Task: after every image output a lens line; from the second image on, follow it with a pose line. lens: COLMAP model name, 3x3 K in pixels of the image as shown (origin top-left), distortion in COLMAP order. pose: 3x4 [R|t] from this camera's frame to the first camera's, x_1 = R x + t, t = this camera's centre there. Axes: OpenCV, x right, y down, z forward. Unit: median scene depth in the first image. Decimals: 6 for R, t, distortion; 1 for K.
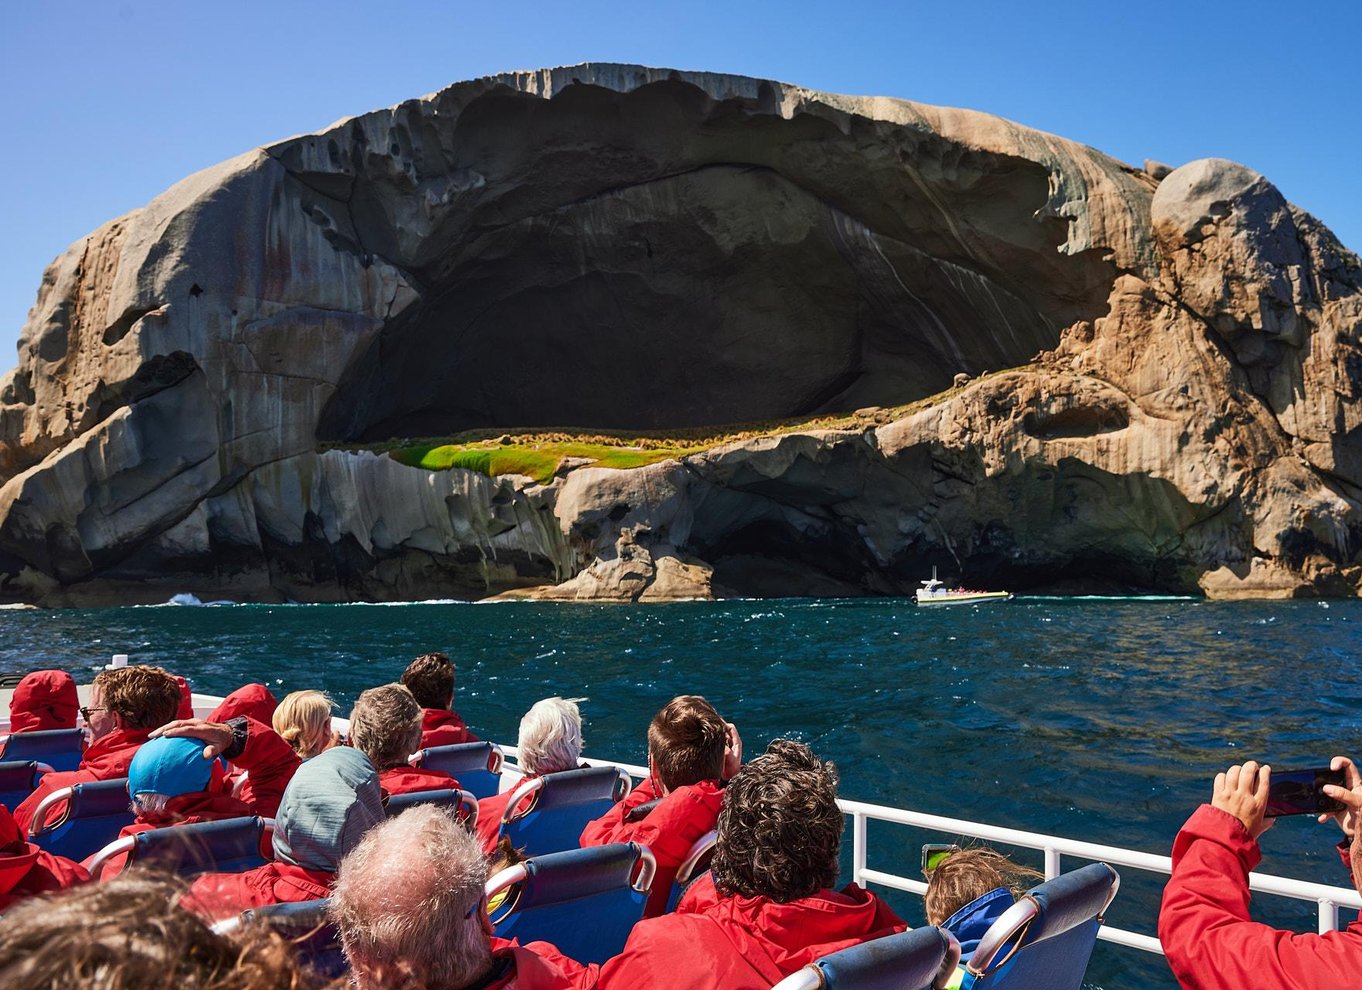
lens RADIAL K [[864.1, 0, 717.7], [0, 864.1, 513.5], [0, 0, 1]] dist [-0.026195, 0.021534]
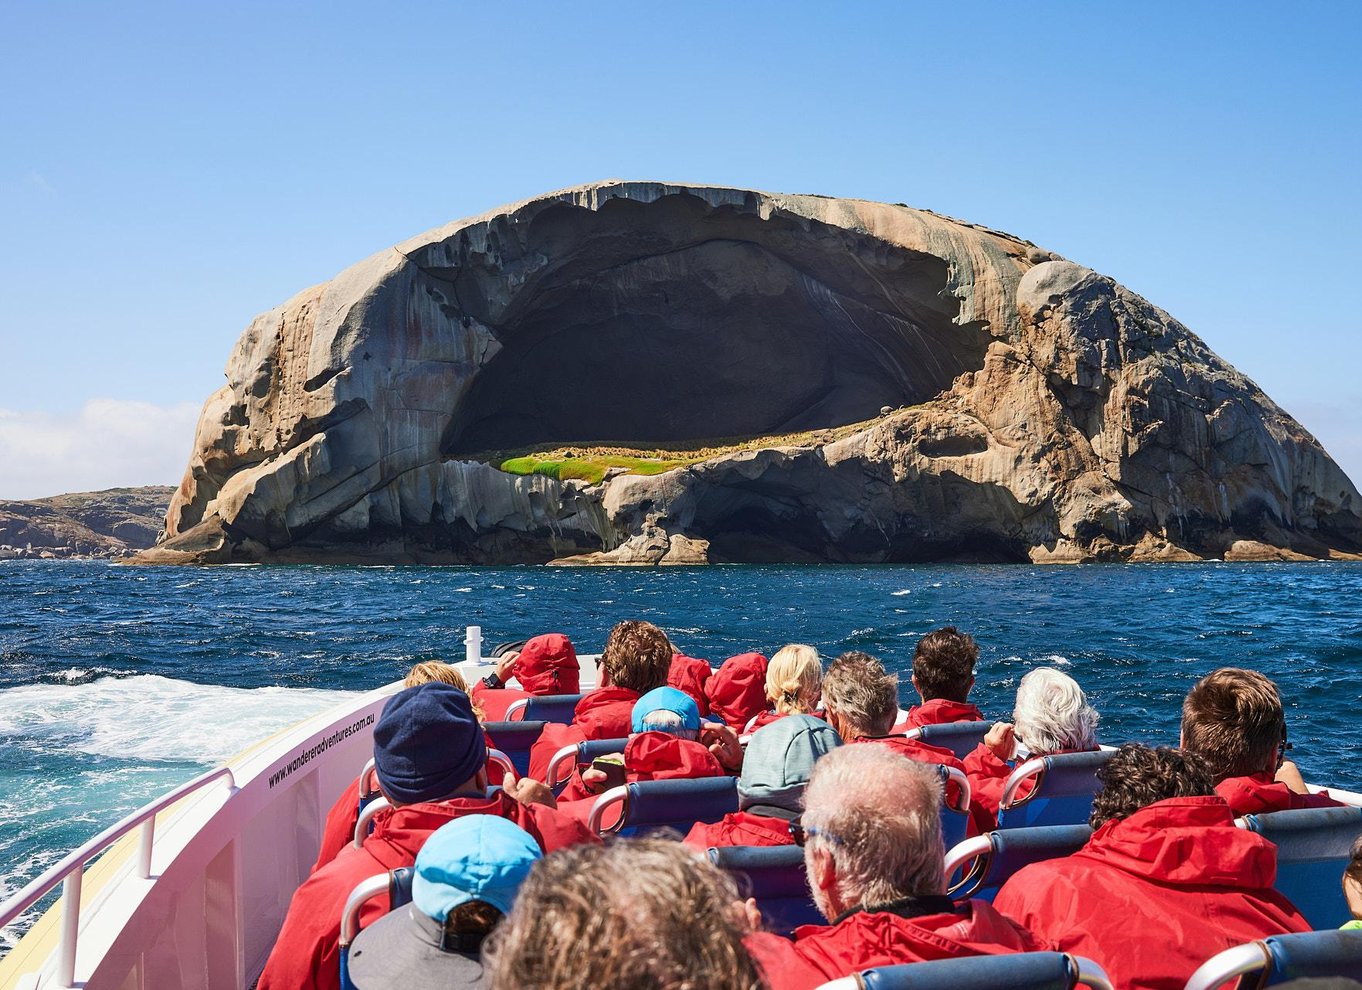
lens RADIAL K [[1016.2, 0, 667.4], [0, 1016.2, 473.0], [0, 0, 1]] dist [-0.042505, 0.063218]
pose [[0.996994, 0.002393, -0.077438, 0.055878], [-0.002243, 0.999995, 0.002032, -0.057178], [0.077443, -0.001853, 0.996995, -0.707629]]
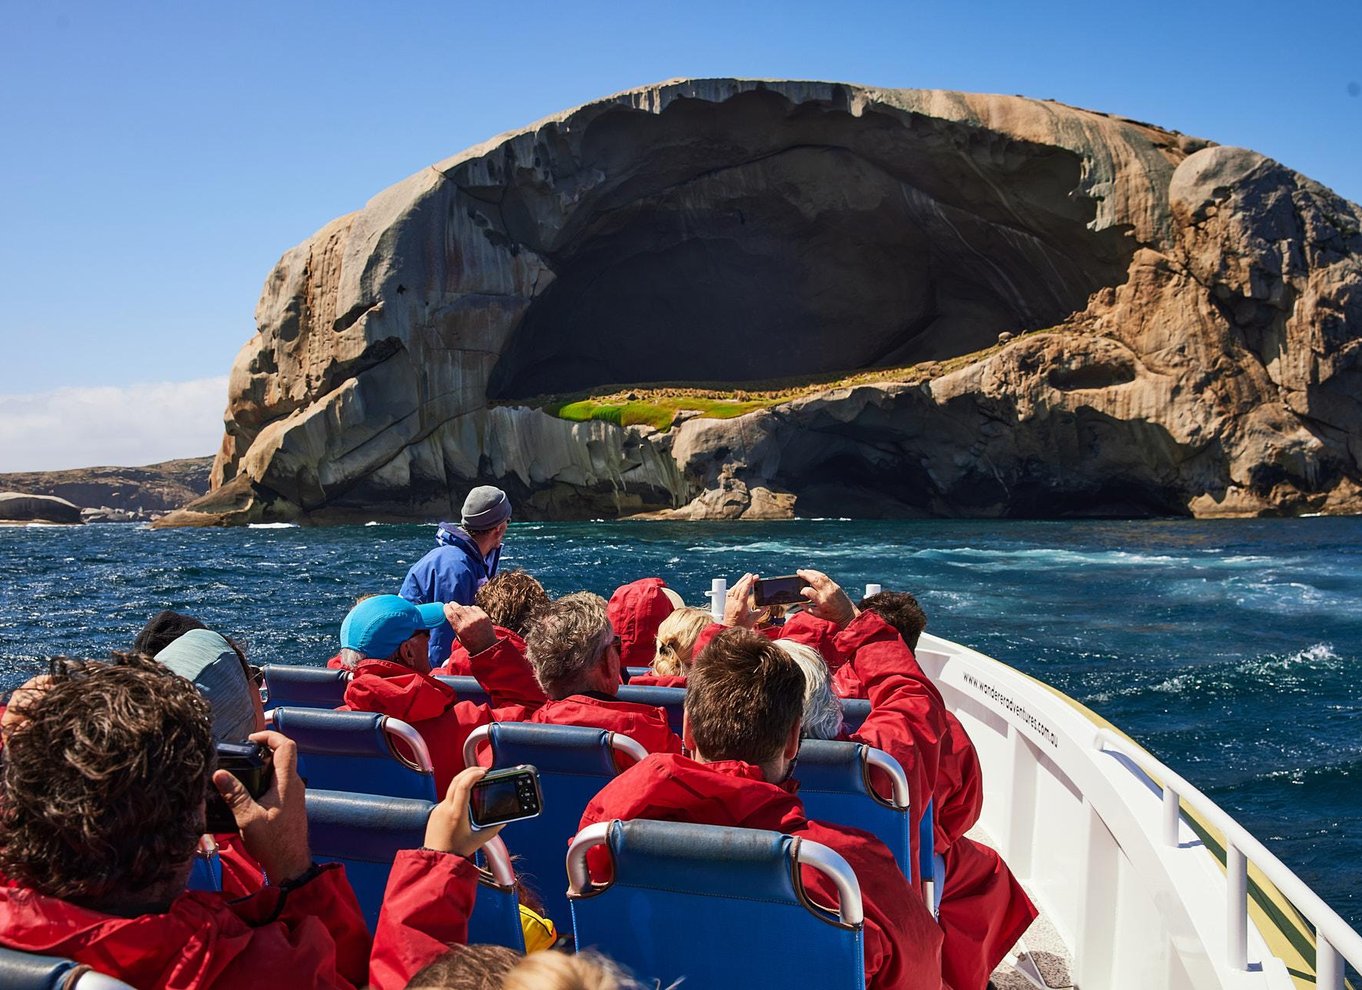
lens RADIAL K [[1016.2, 0, 667.4], [0, 1016.2, 473.0], [0, 0, 1]] dist [-0.042505, 0.063218]
pose [[0.988014, -0.007957, -0.154161, 0.036565], [0.014955, 0.998907, 0.044288, -0.038078], [0.153640, -0.046063, 0.987053, -0.474687]]
